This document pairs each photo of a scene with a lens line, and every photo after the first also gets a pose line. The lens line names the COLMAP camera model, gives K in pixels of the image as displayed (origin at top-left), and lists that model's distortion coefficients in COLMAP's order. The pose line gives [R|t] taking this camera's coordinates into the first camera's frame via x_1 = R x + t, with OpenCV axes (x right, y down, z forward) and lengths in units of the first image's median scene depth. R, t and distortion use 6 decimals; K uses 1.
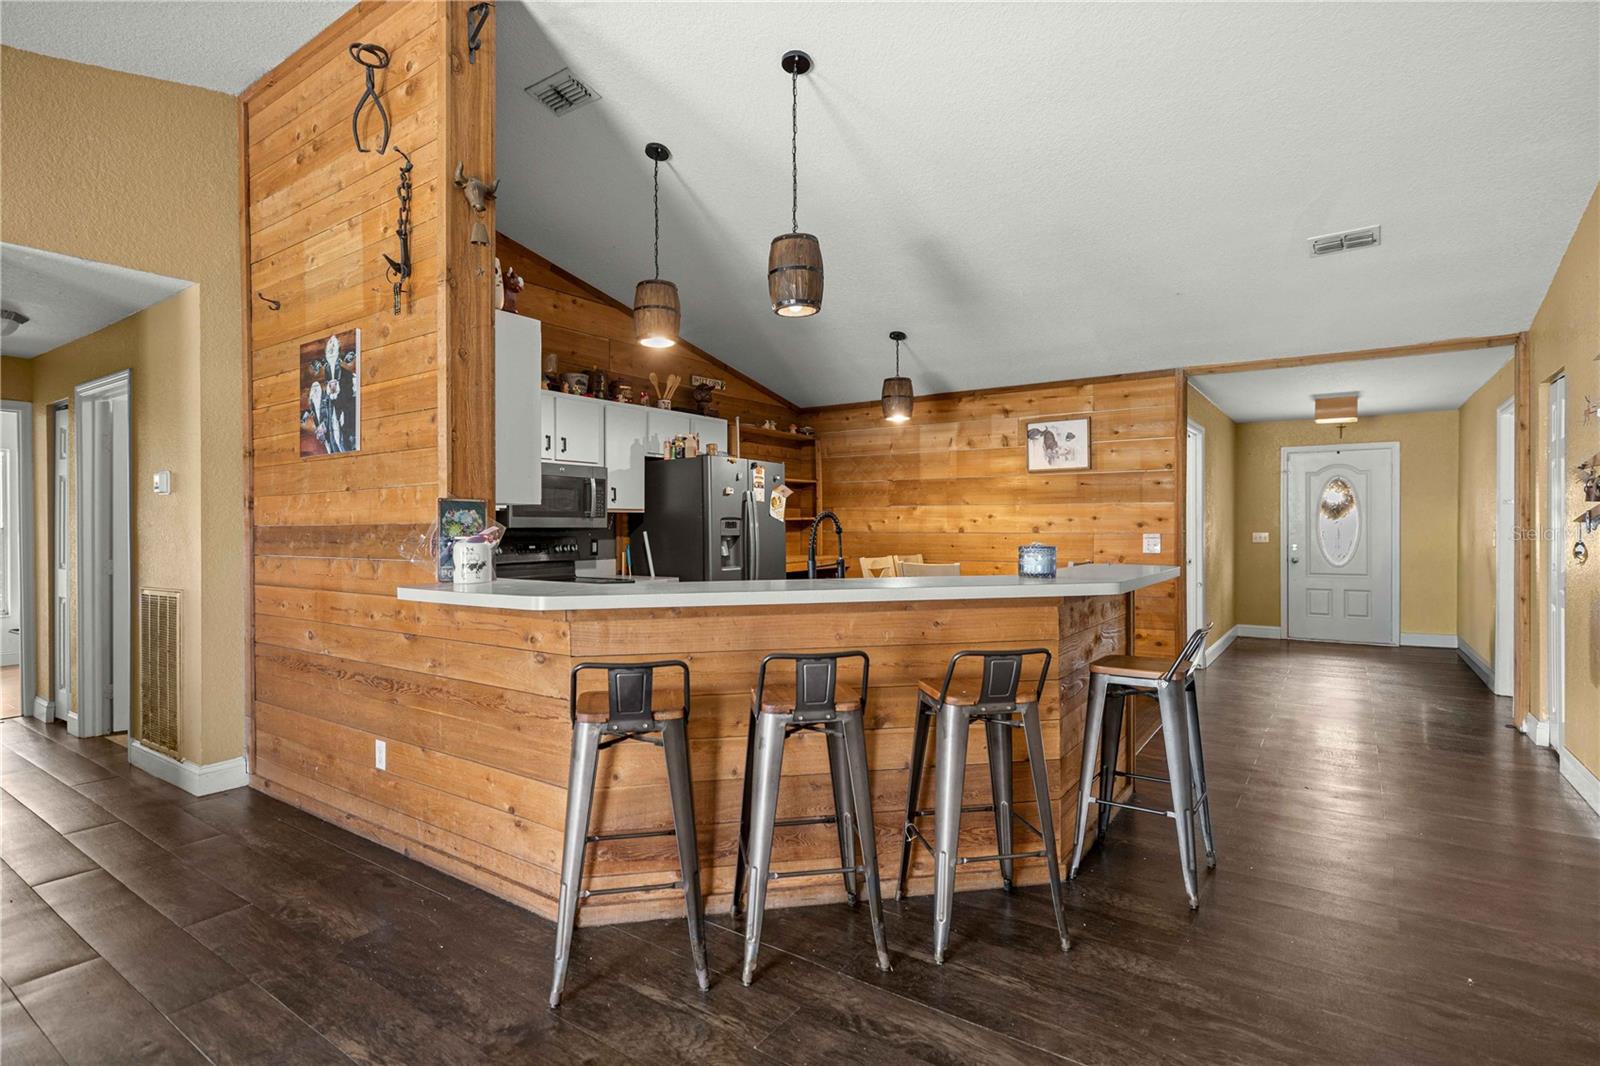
lens RADIAL K [[790.9, 0, 798.2], [0, 790.9, 529.5], [0, 0, 1]] dist [0.001960, 0.000105]
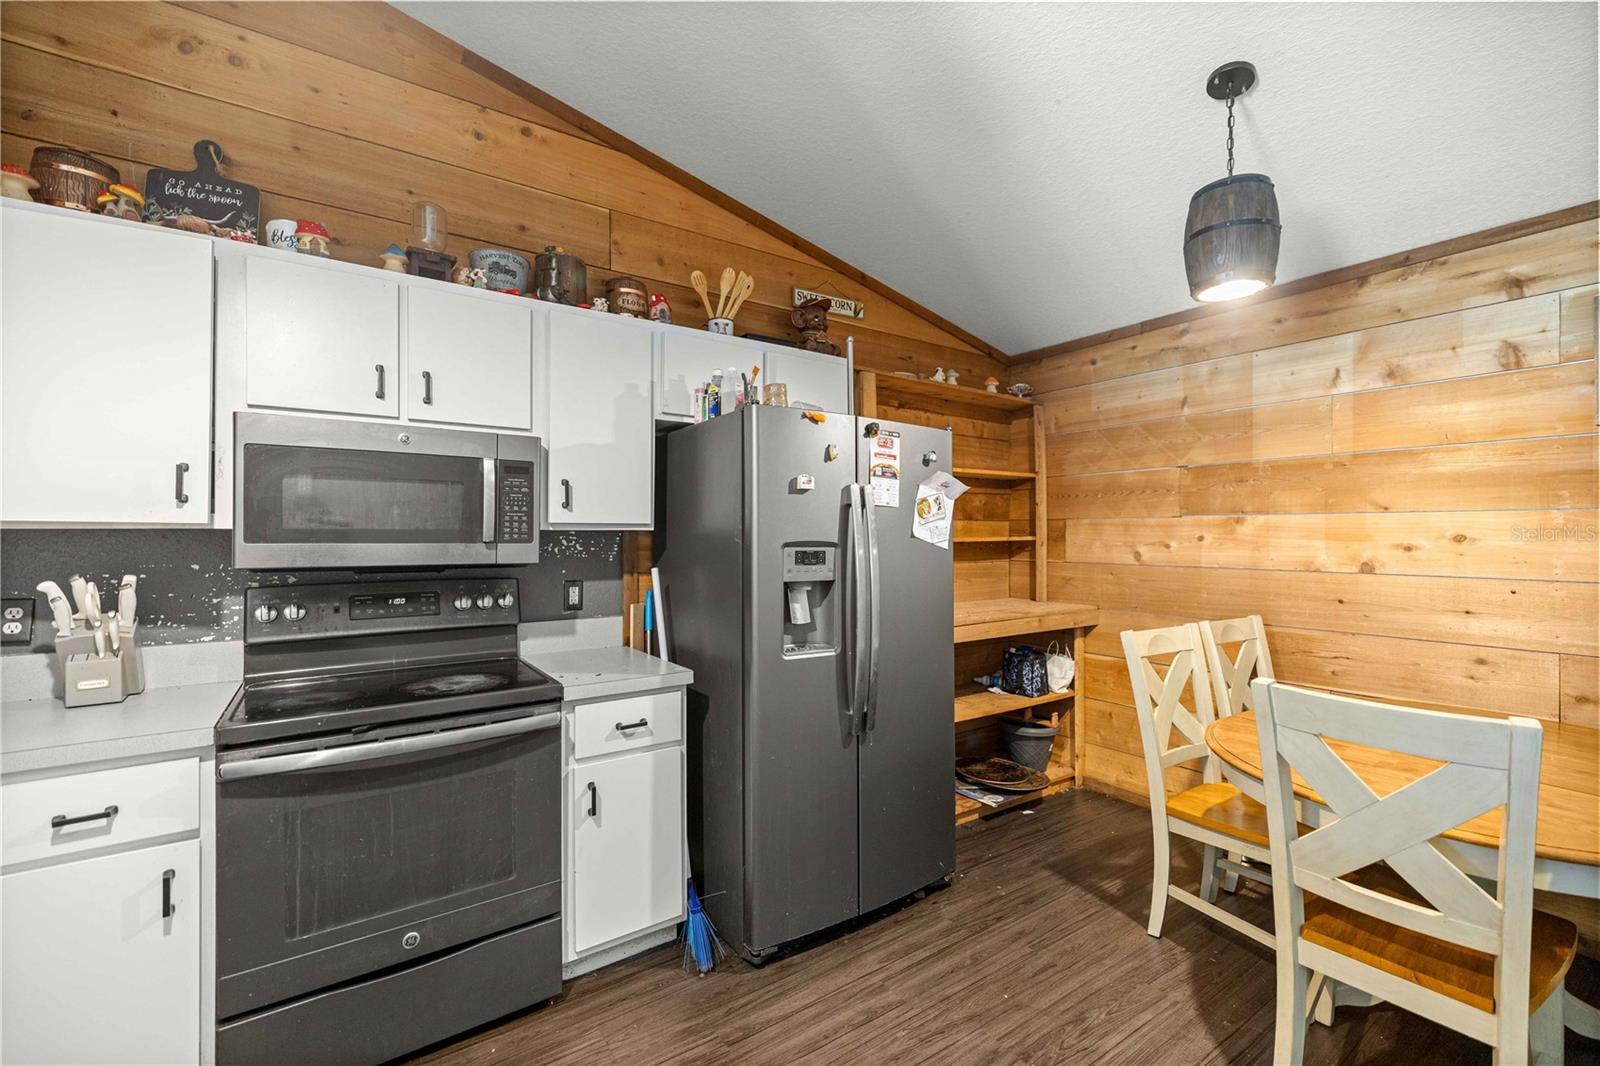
lens RADIAL K [[675.9, 0, 792.2], [0, 675.9, 533.9], [0, 0, 1]] dist [0.001730, 0.000322]
pose [[0.935279, 0.002953, -0.353900, 0.037445], [-0.006005, 0.999954, -0.007526, -0.014471], [0.353861, 0.009164, 0.935253, 0.549276]]
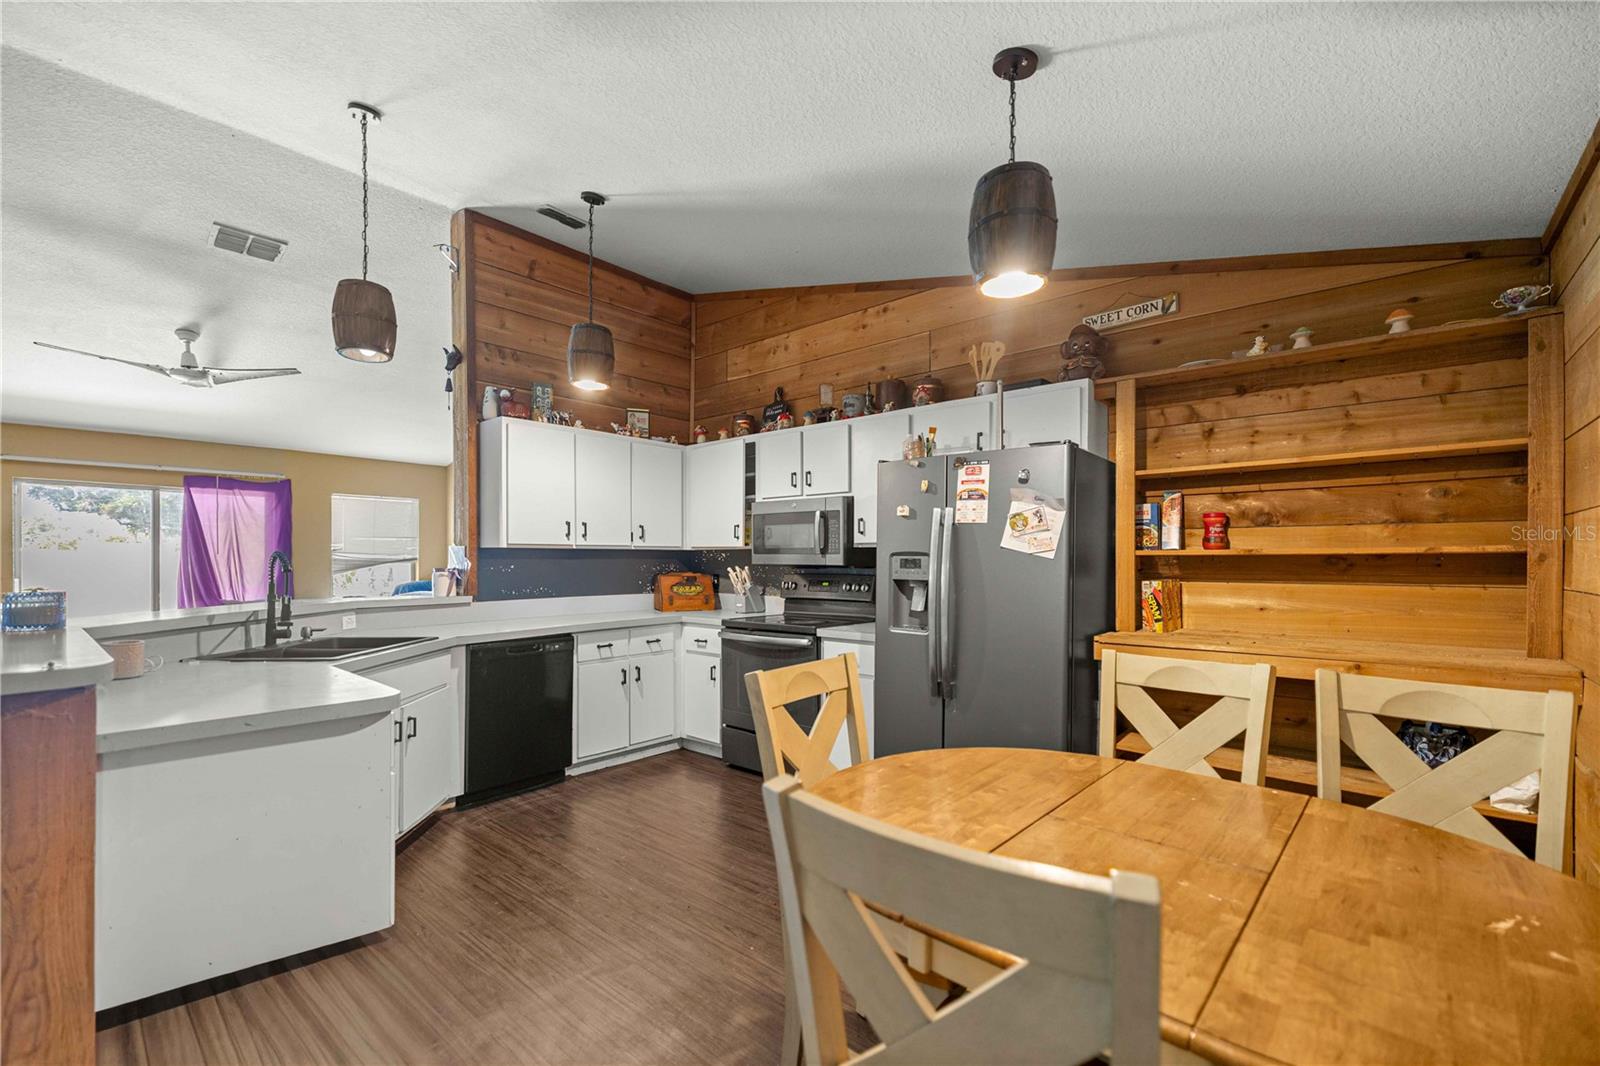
lens RADIAL K [[675.9, 0, 795.3], [0, 675.9, 562.7], [0, 0, 1]] dist [0.001730, 0.000322]
pose [[-0.109583, 0.010073, -0.993927, 0.413452], [-0.003699, 0.999938, 0.010542, -0.010399], [0.993971, 0.004831, -0.109538, 0.841311]]
